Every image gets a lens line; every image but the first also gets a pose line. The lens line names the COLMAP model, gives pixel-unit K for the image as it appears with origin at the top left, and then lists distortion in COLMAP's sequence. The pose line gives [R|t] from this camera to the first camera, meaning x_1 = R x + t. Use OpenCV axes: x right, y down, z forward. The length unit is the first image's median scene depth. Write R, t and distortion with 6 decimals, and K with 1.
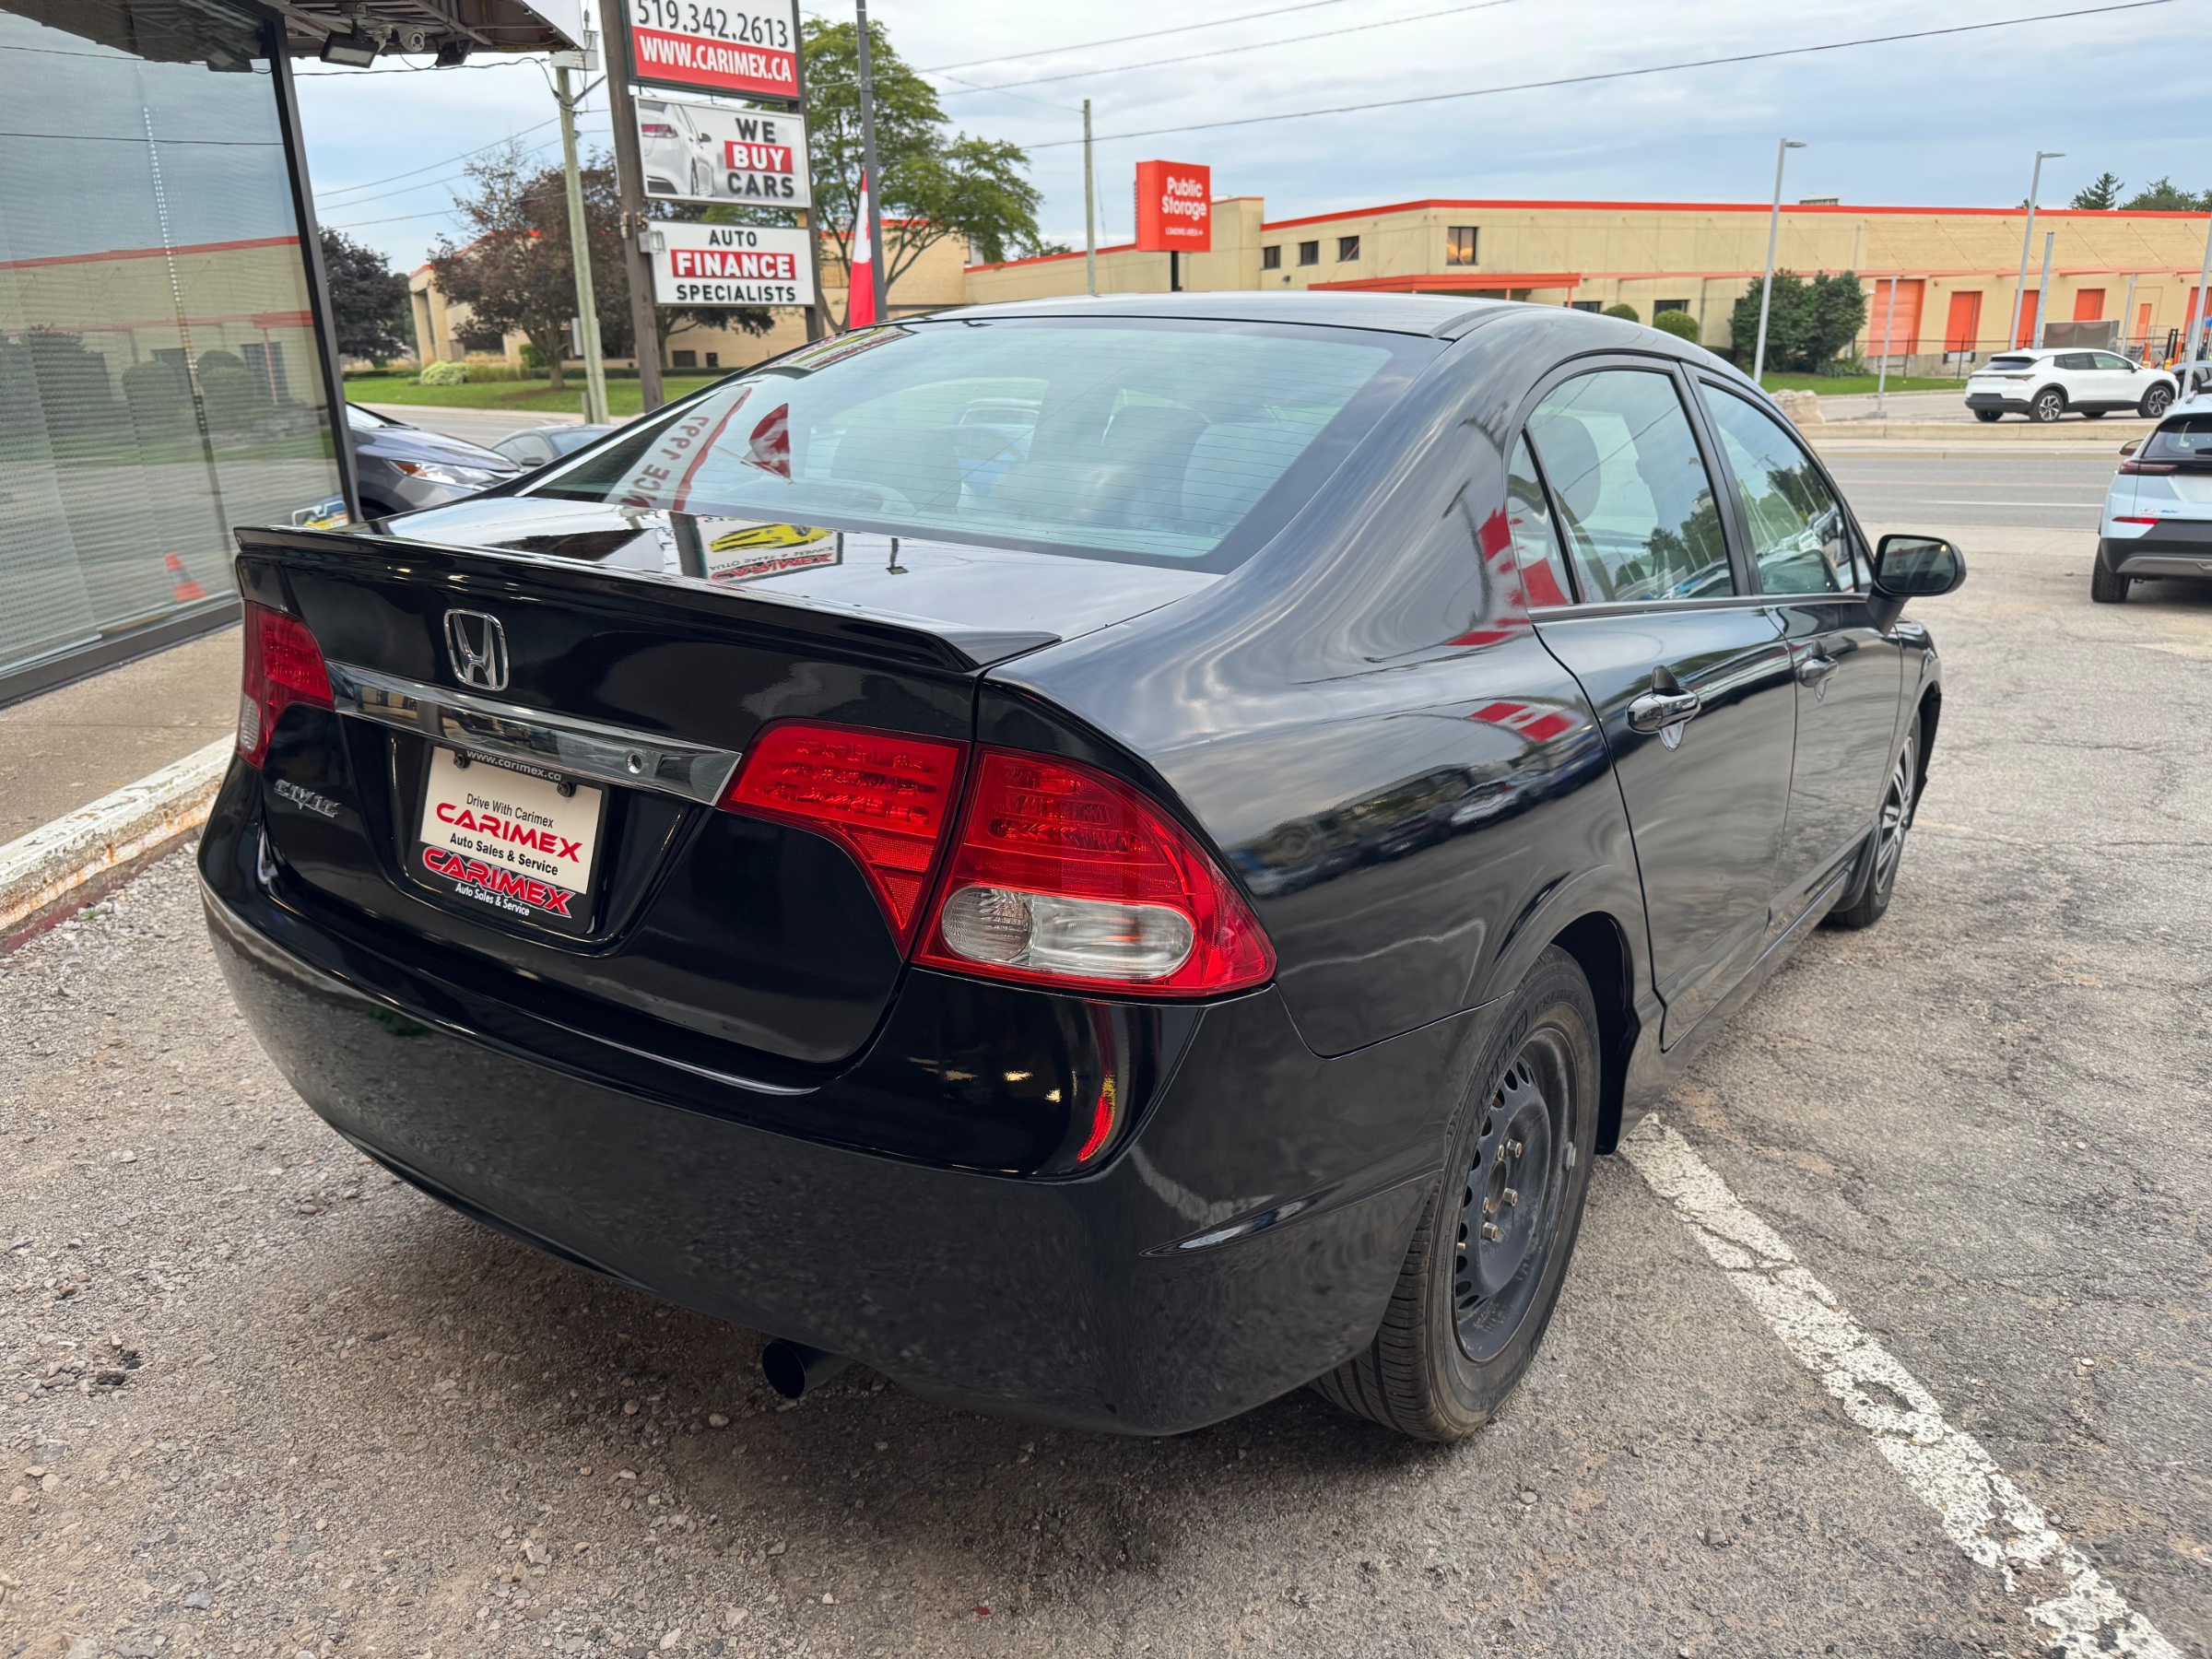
lens RADIAL K [[1627.7, 0, 1106.0], [0, 1627.7, 829.5], [0, 0, 1]] dist [-0.008759, -0.003147]
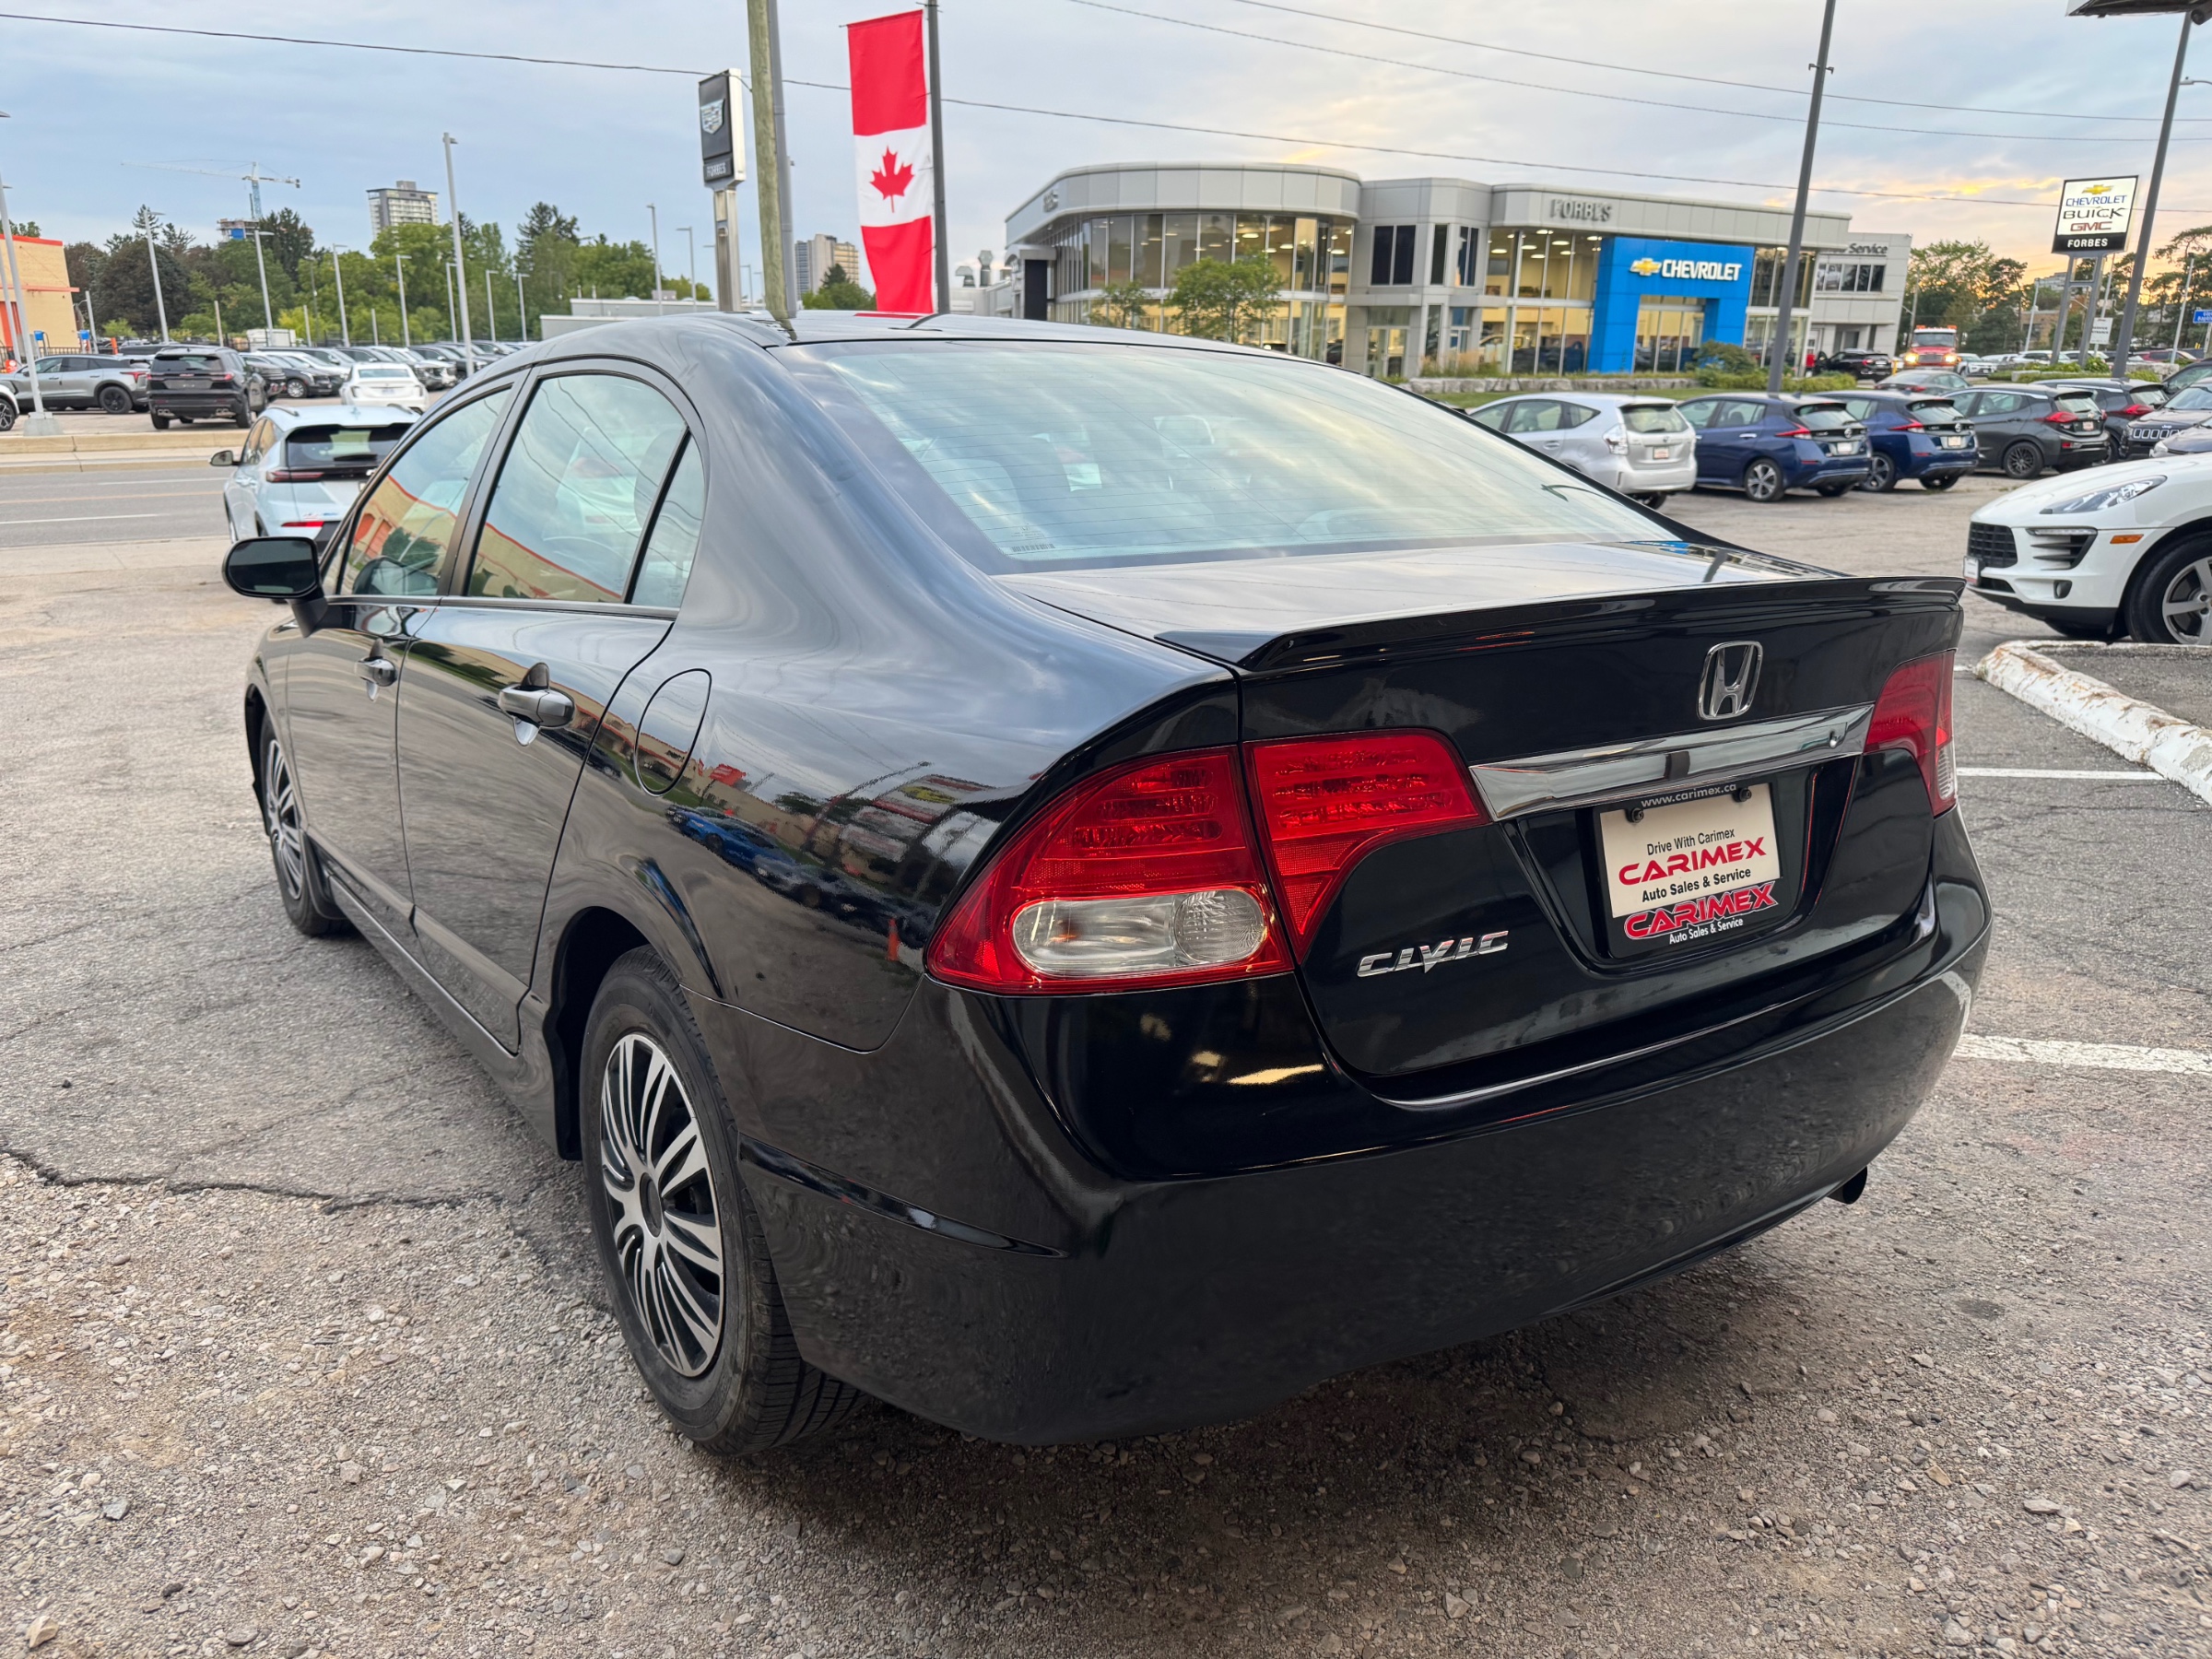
lens RADIAL K [[1627.7, 0, 1106.0], [0, 1627.7, 829.5], [0, 0, 1]] dist [-0.008759, -0.003147]
pose [[0.346151, -0.249716, 0.904335, -1.278721], [0.256439, 0.952402, 0.164832, -0.252754], [-0.902451, 0.174850, 0.393712, 0.851364]]
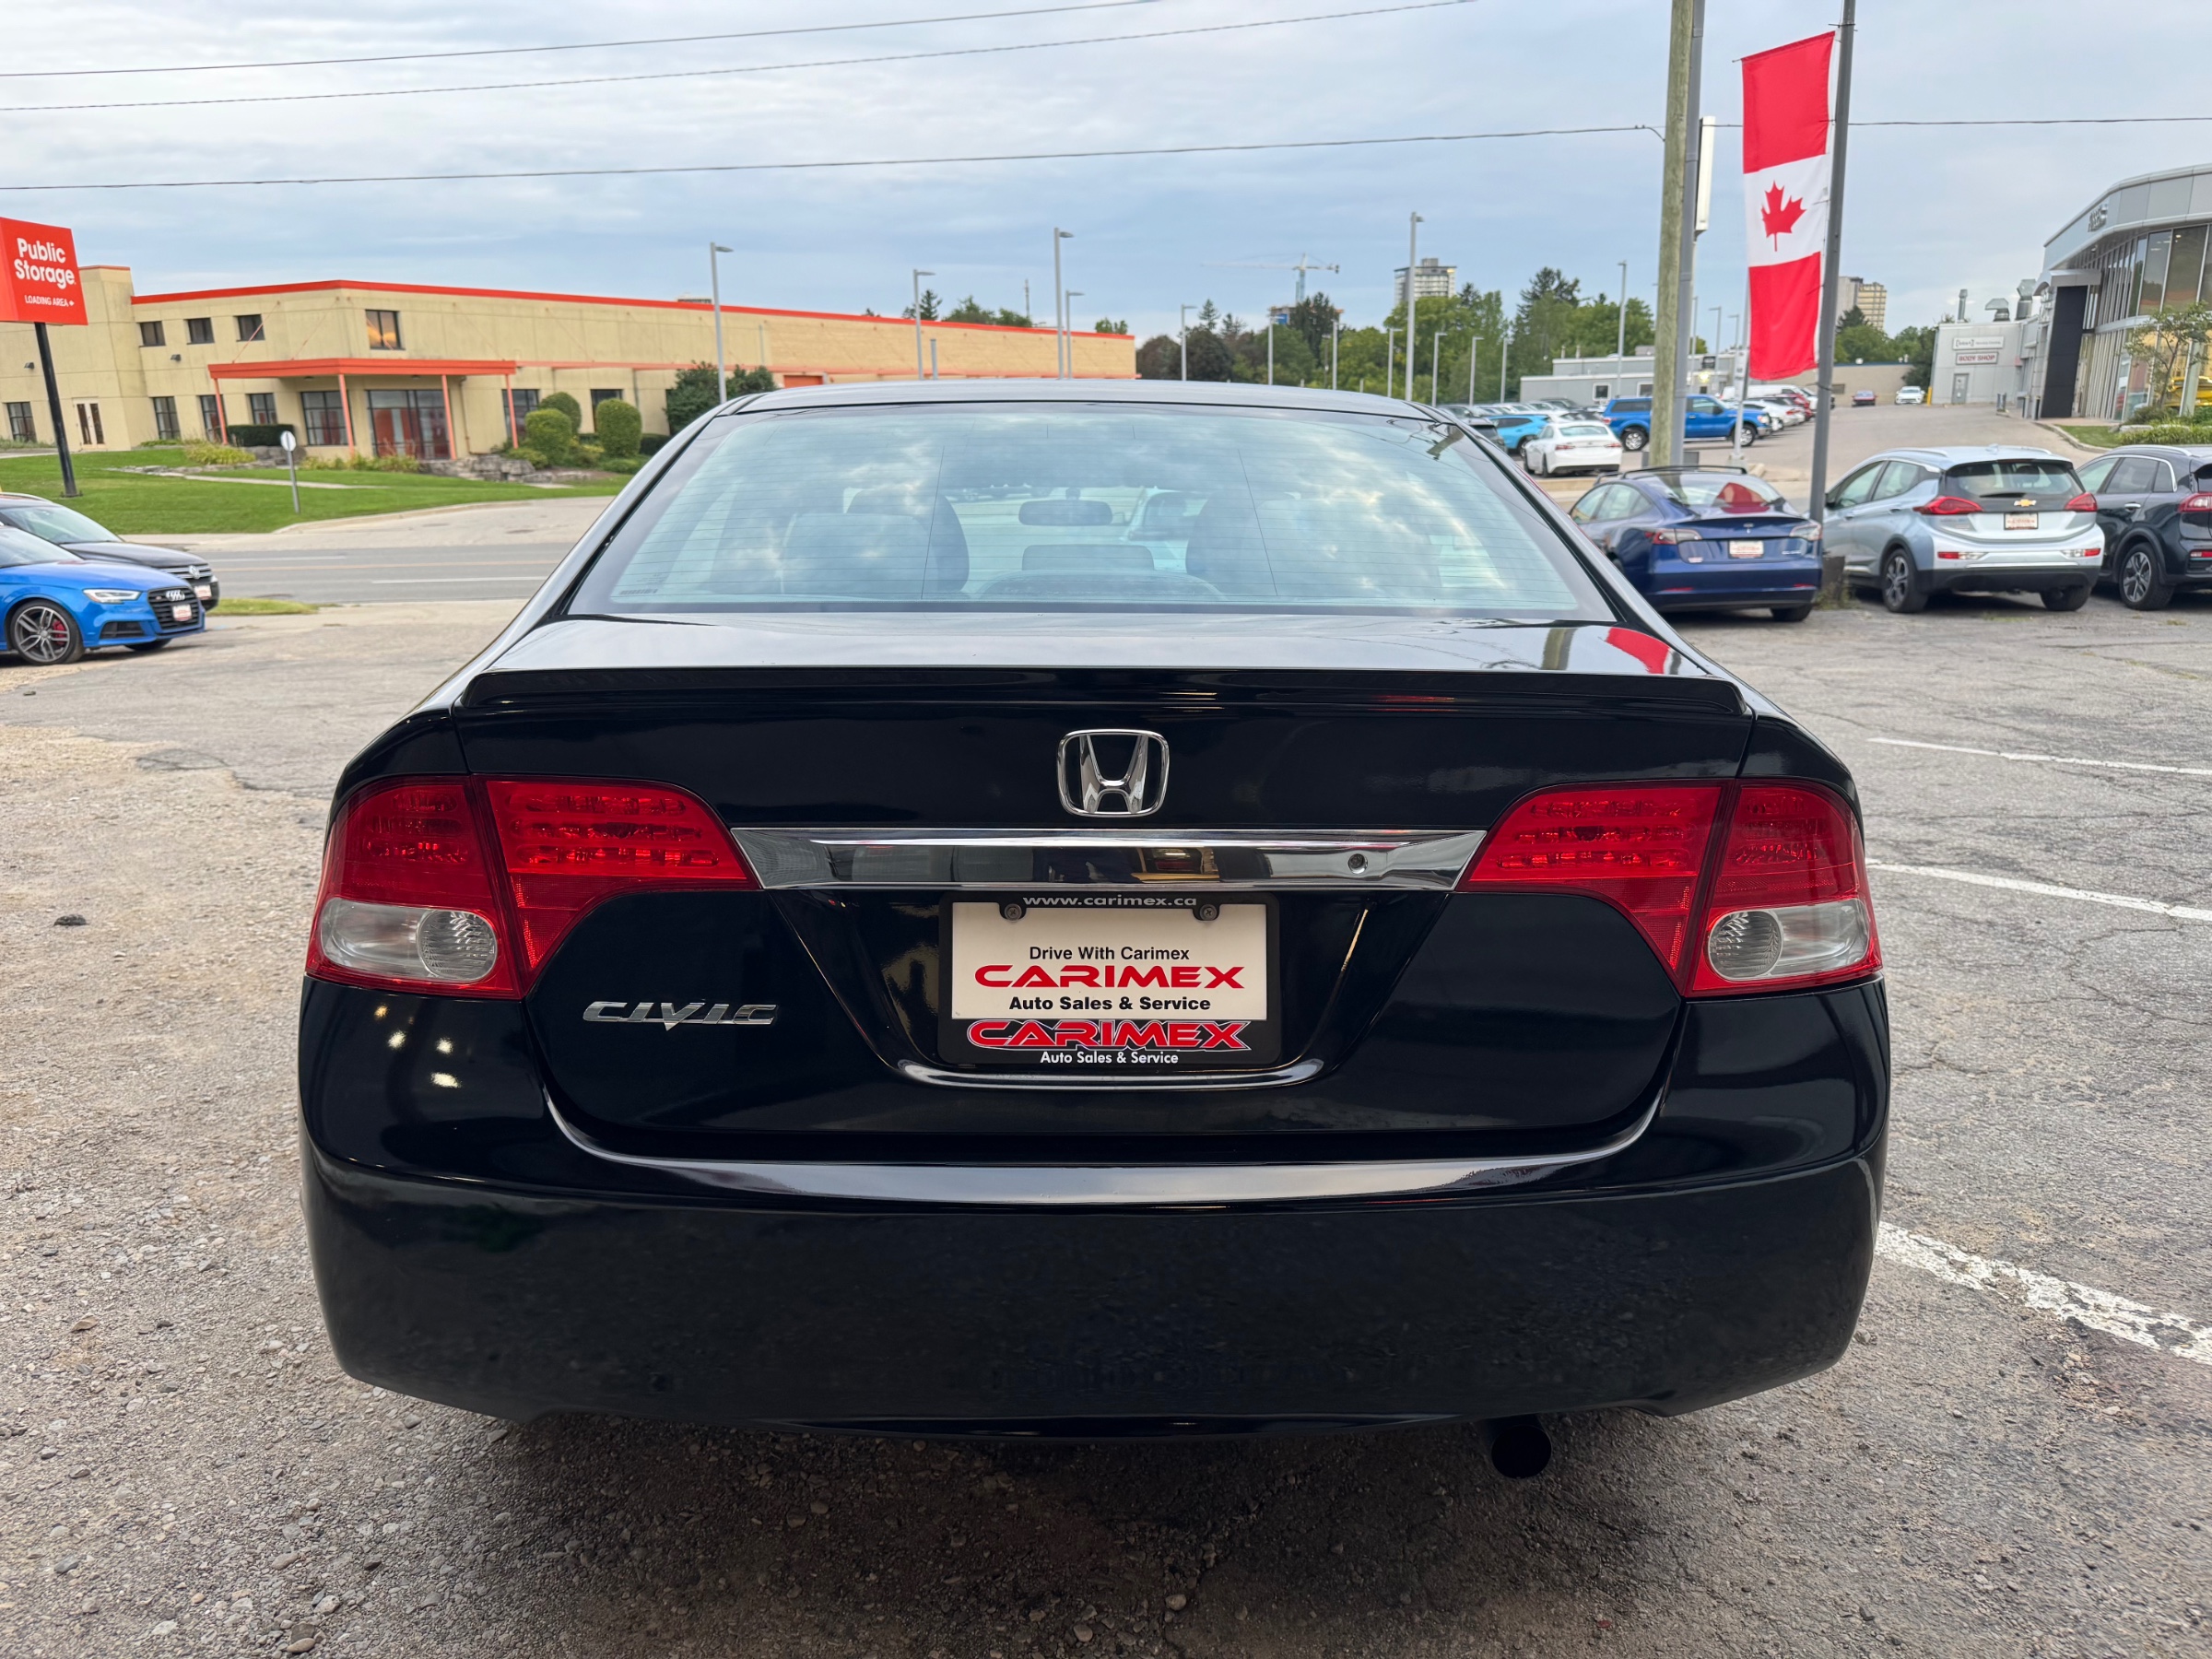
lens RADIAL K [[1555.6, 0, 1047.1], [0, 1555.6, 822.1], [0, 0, 1]] dist [0.101003, -0.091272]
pose [[0.801216, -0.151150, 0.578970, -0.794821], [0.178354, 0.983915, 0.010050, -0.087382], [-0.571176, 0.095209, 0.815287, 0.301490]]
